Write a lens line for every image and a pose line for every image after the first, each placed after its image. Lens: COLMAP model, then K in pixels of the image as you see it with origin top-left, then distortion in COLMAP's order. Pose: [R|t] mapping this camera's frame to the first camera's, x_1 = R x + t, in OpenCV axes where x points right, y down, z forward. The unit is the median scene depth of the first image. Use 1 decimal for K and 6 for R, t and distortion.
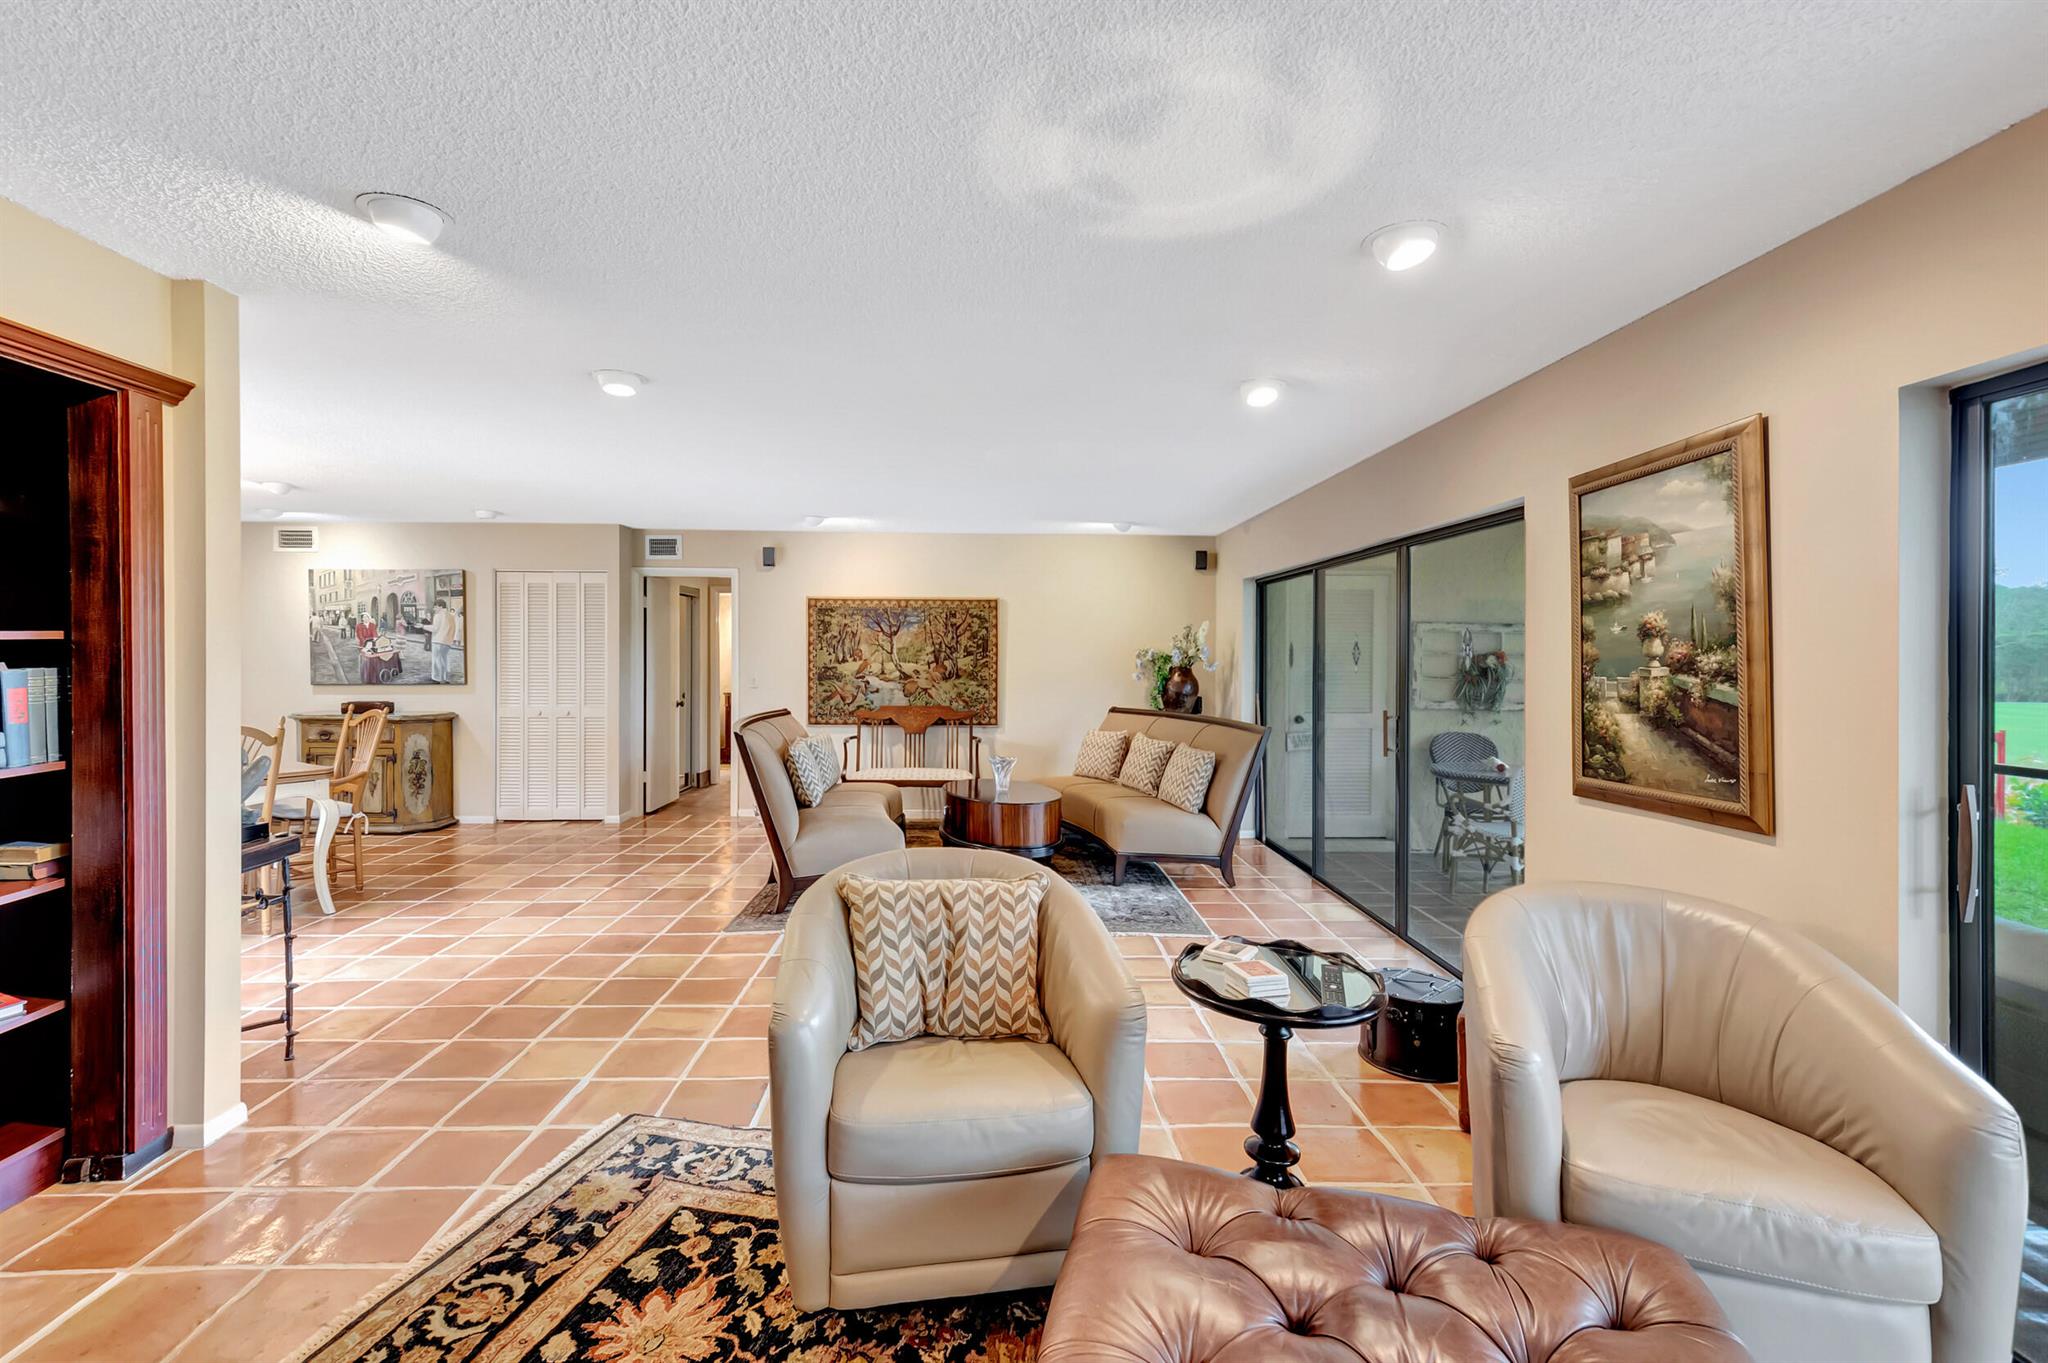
lens RADIAL K [[925.5, 0, 1011.6], [0, 925.5, 668.8], [0, 0, 1]] dist [0.002857, 0.000993]
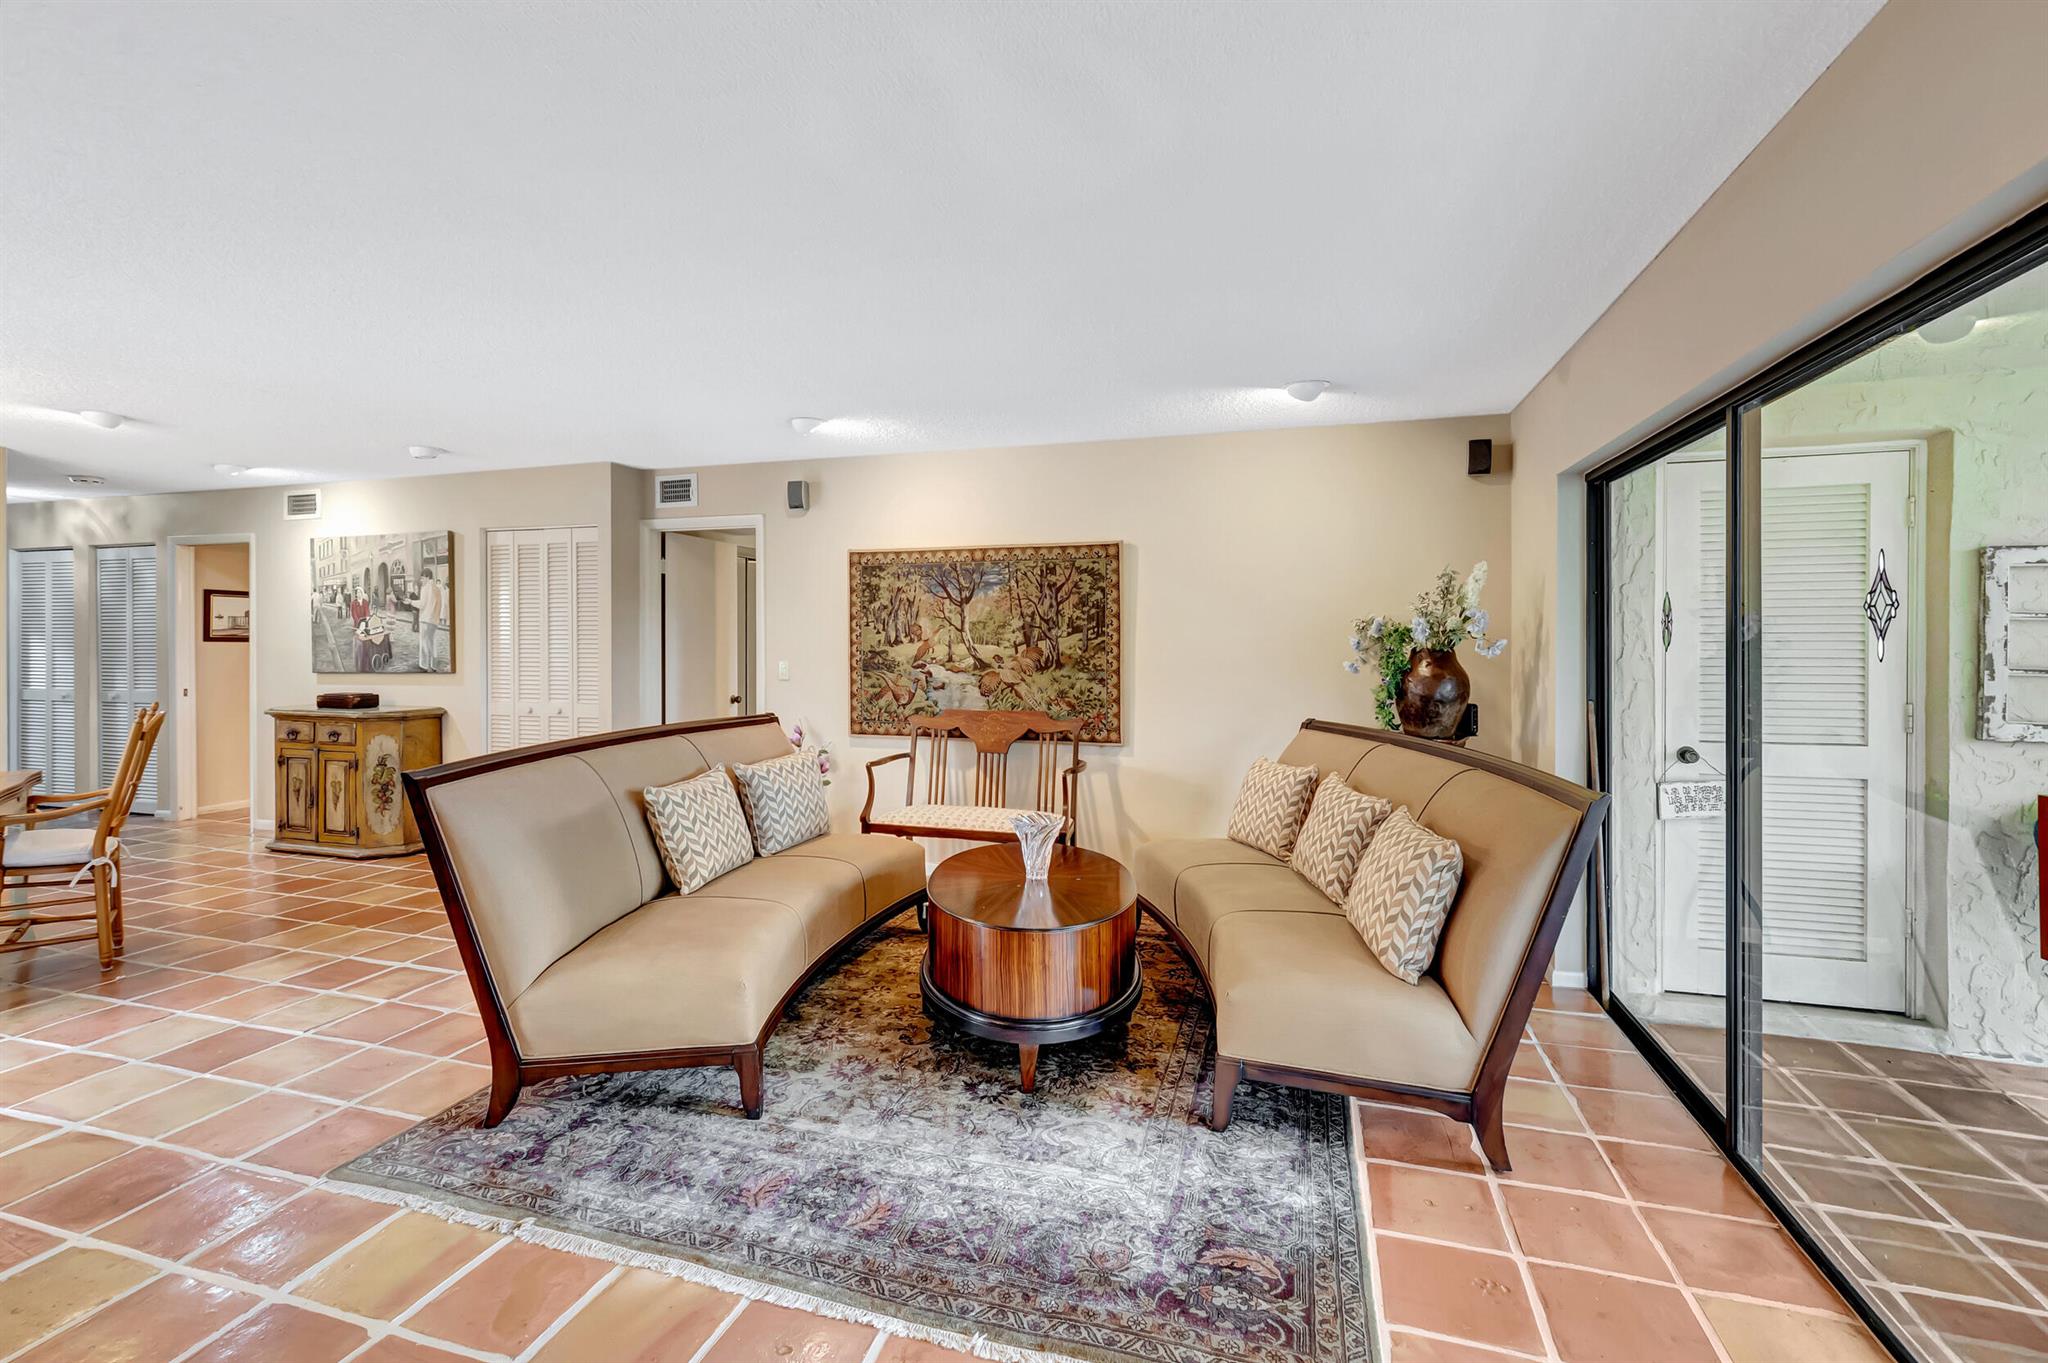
lens RADIAL K [[918.2, 0, 1008.3], [0, 918.2, 648.8], [0, 0, 1]] dist [-0.001609, -0.000582]
pose [[0.944749, -0.002879, -0.327781, 0.131433], [0.000491, 0.999973, -0.007367, 0.001506], [0.327794, 0.006799, 0.944725, 0.429027]]
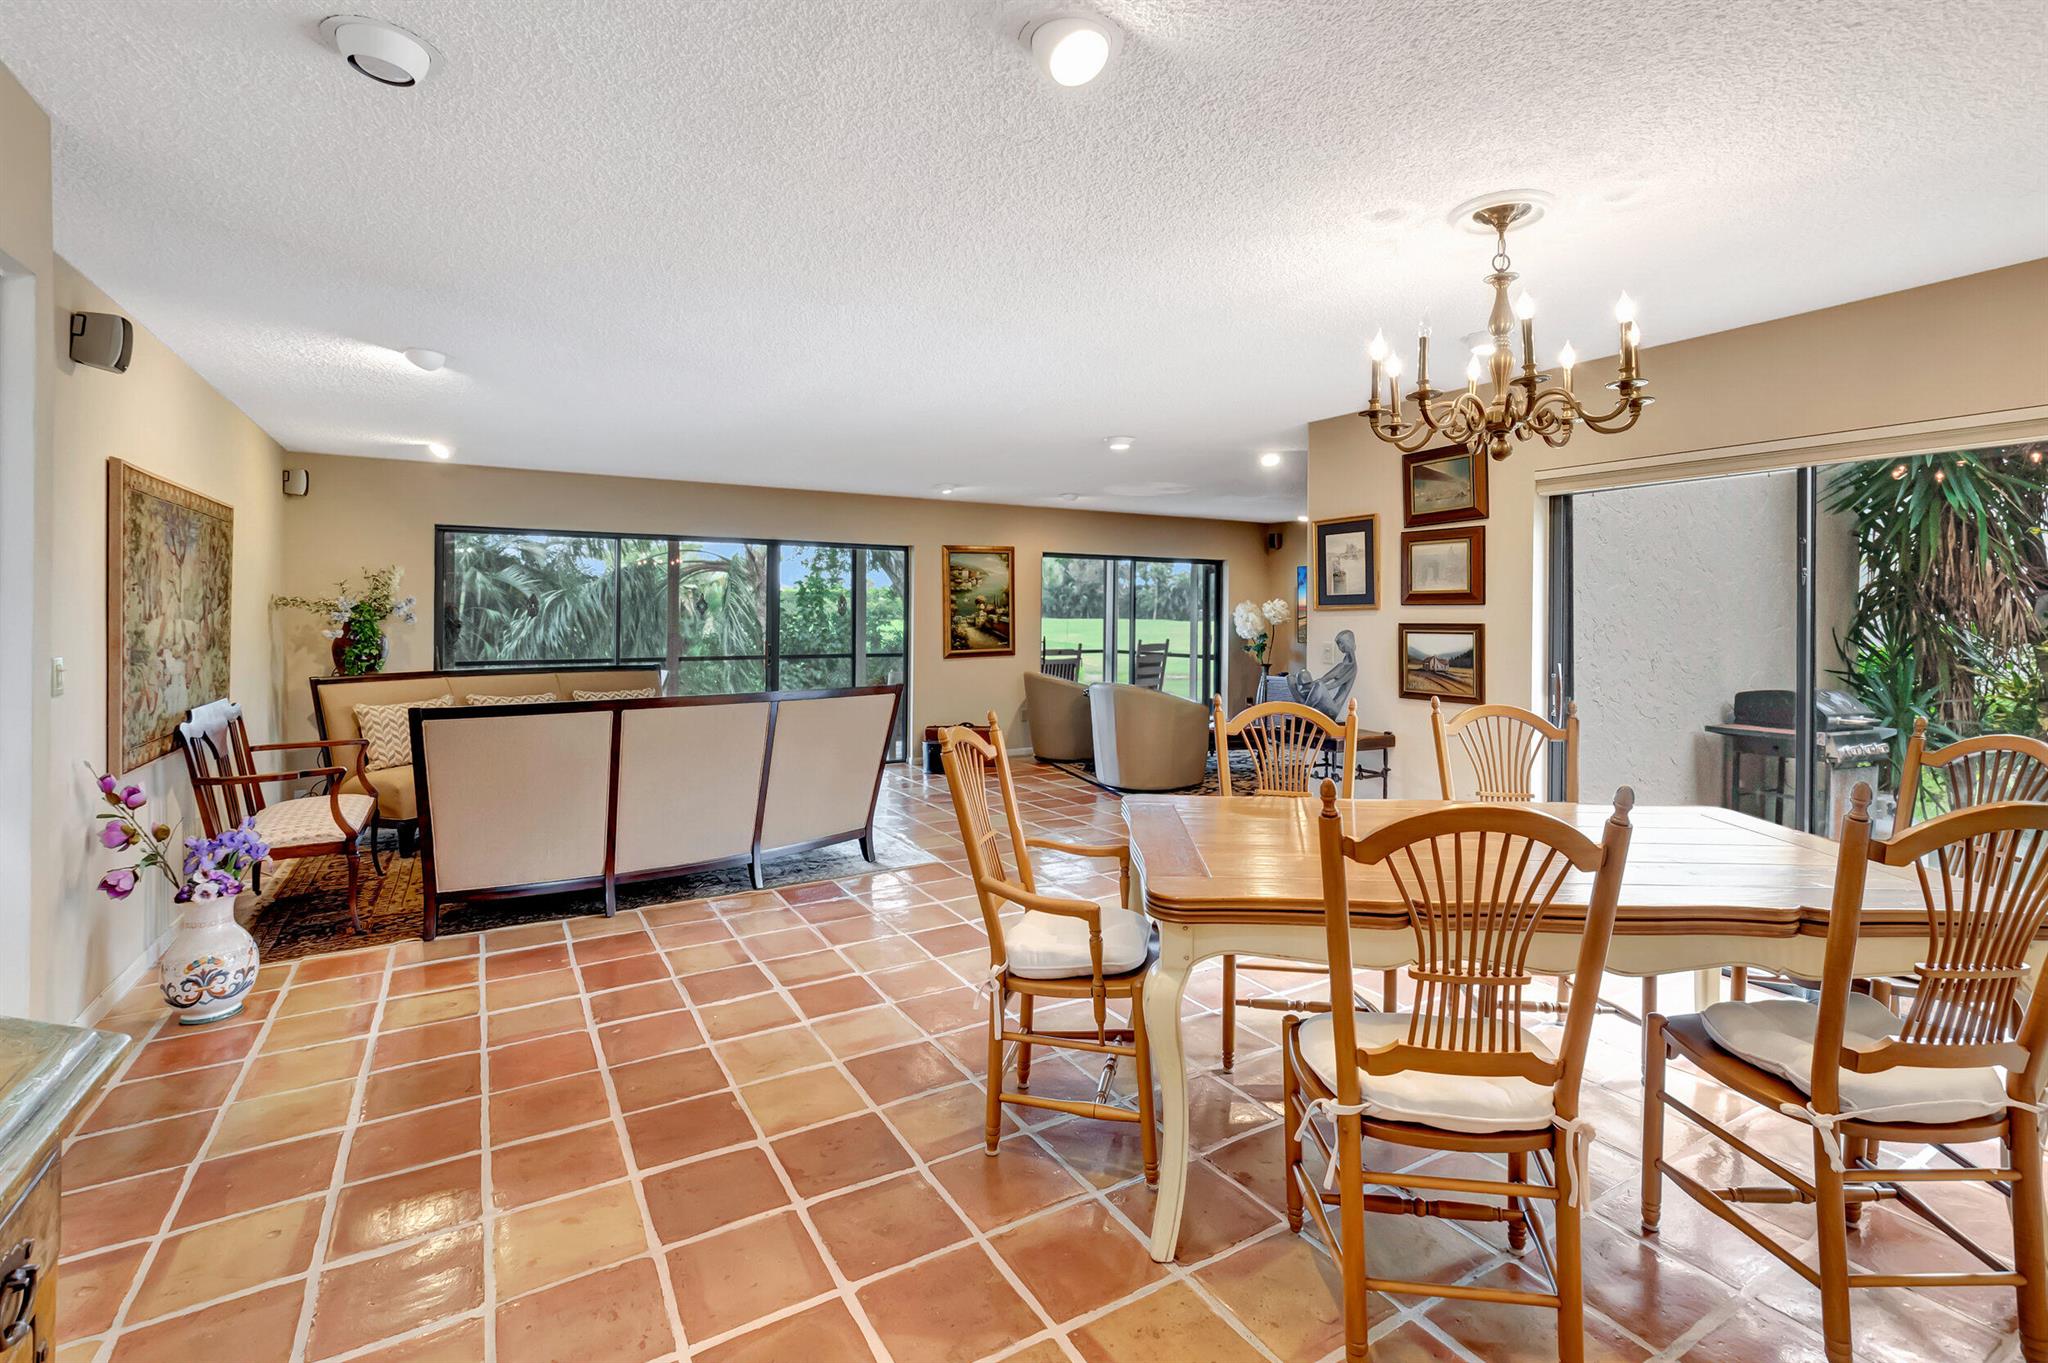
lens RADIAL K [[893.2, 0, 1022.0], [0, 893.2, 577.7], [0, 0, 1]] dist [-0.000295, -0.000122]
pose [[-0.483819, 0.025930, 0.874784, -0.832883], [0.005089, 0.999627, -0.026816, -0.015339], [-0.875153, -0.008522, -0.483771, 0.934331]]
